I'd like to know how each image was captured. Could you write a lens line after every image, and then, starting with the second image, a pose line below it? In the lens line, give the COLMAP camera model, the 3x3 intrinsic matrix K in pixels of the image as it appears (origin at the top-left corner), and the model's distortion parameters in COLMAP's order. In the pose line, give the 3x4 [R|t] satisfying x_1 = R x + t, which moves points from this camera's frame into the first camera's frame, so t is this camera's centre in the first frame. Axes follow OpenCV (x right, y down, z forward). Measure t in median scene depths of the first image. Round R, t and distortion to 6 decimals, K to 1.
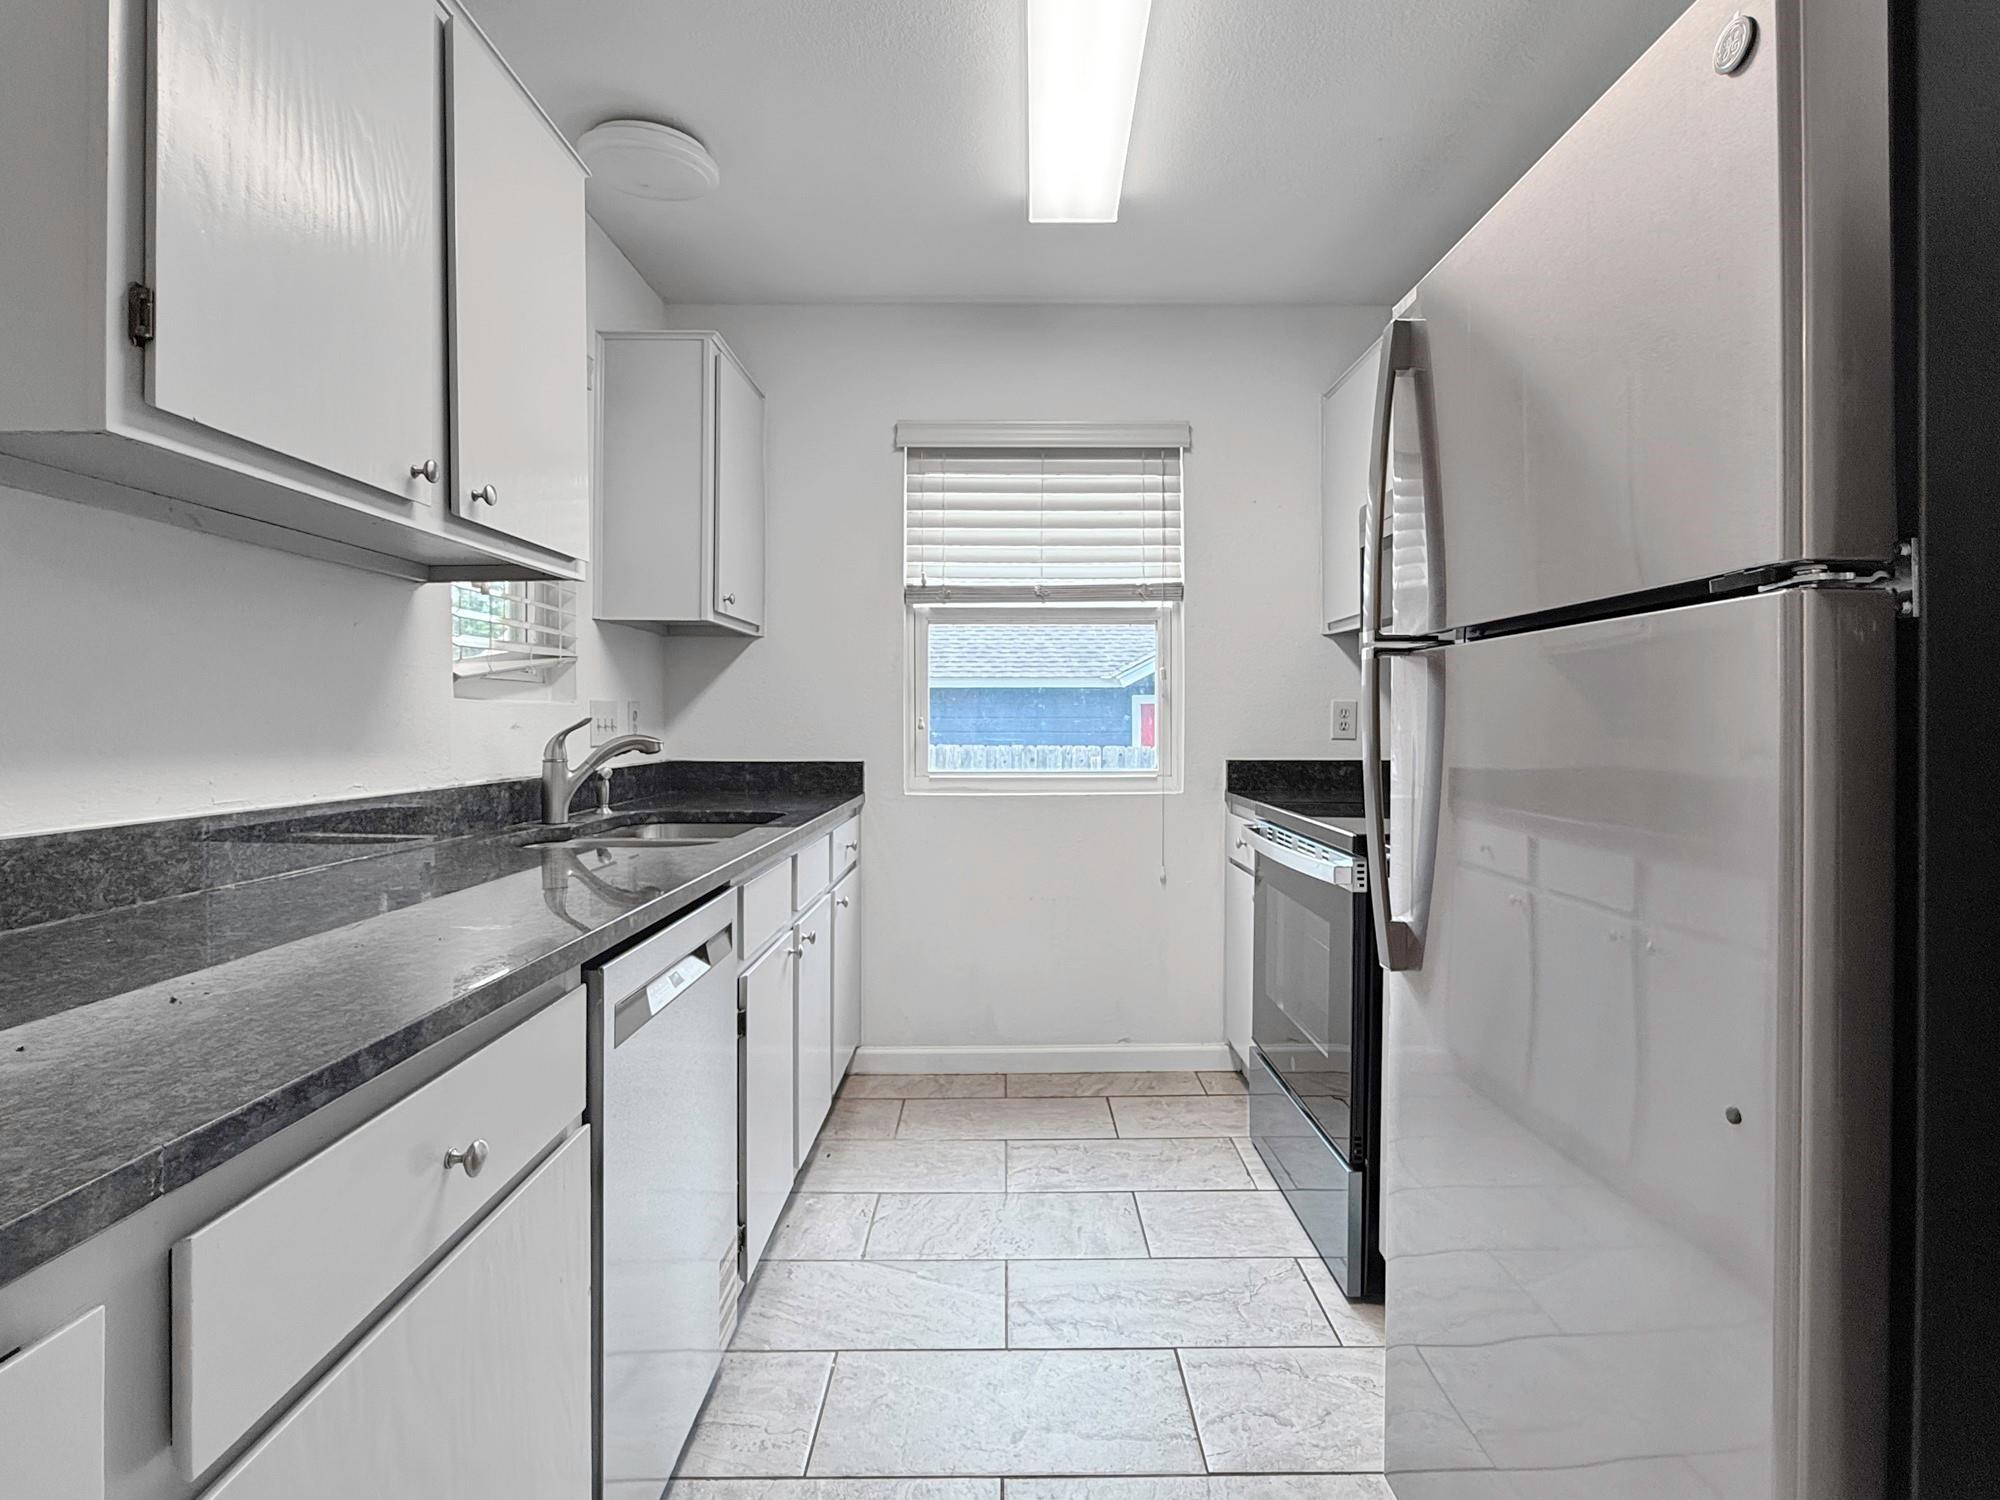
lens RADIAL K [[1007.3, 0, 1007.4], [0, 1007.3, 722.4], [0, 0, 1]] dist [-0.019505, 0.009407]
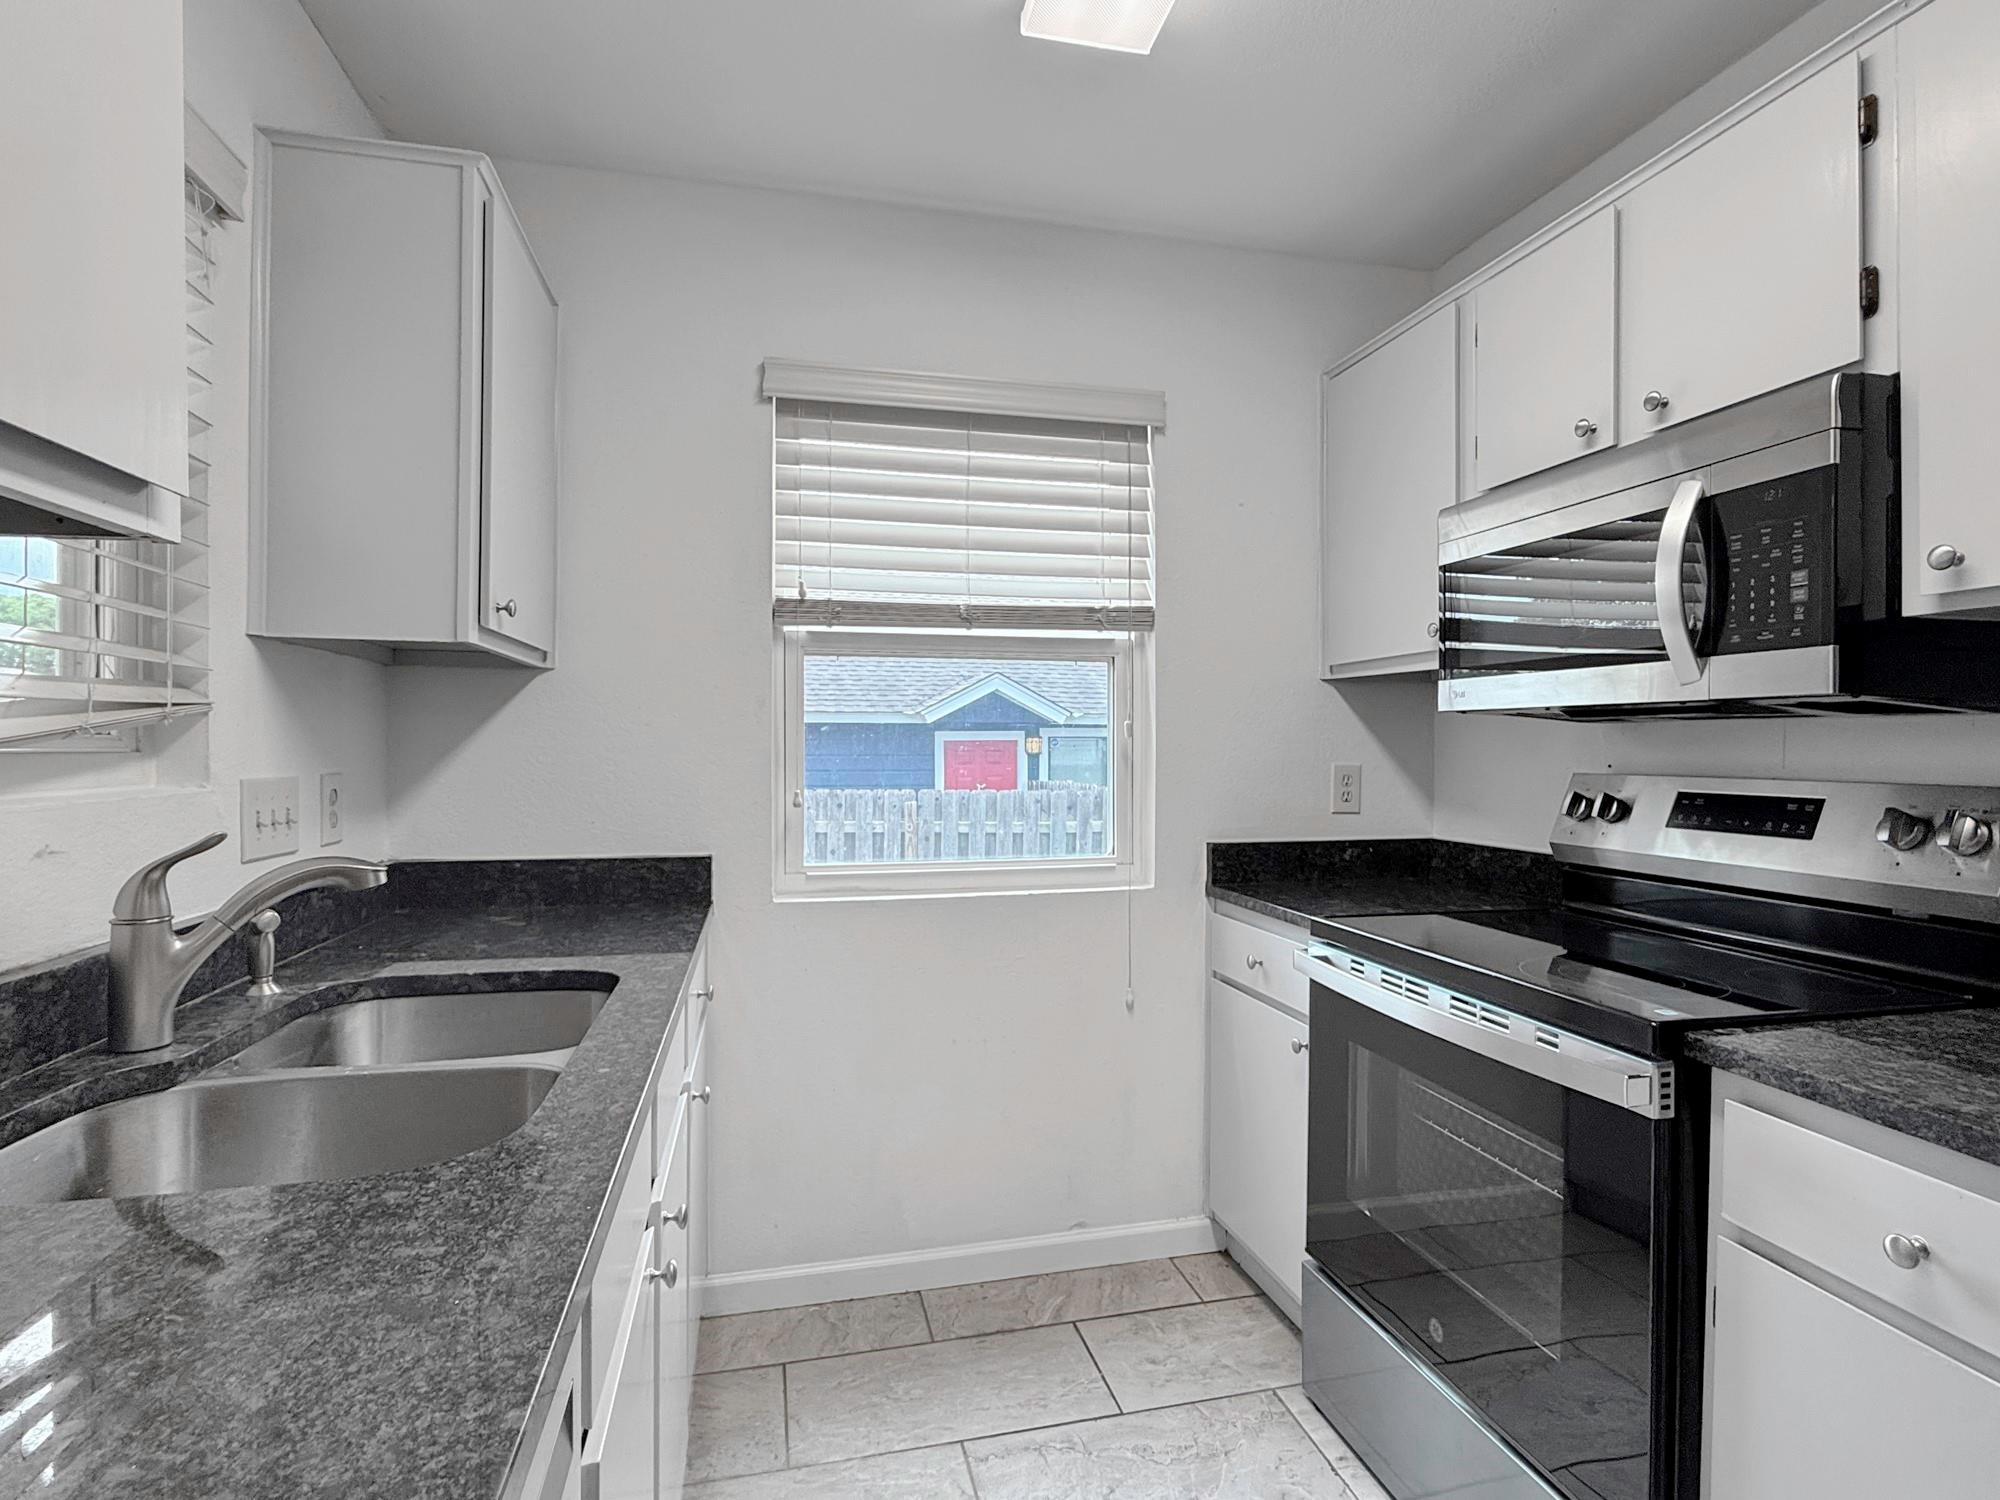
lens RADIAL K [[1007.3, 0, 1002.6], [0, 1007.3, 751.7], [0, 0, 1]] dist [-0.019505, 0.009407]
pose [[0.975200, 0.000591, 0.221325, -0.101917], [-0.000284, 0.999999, -0.001420, -0.030433], [-0.221326, 0.001322, 0.975199, 0.297242]]
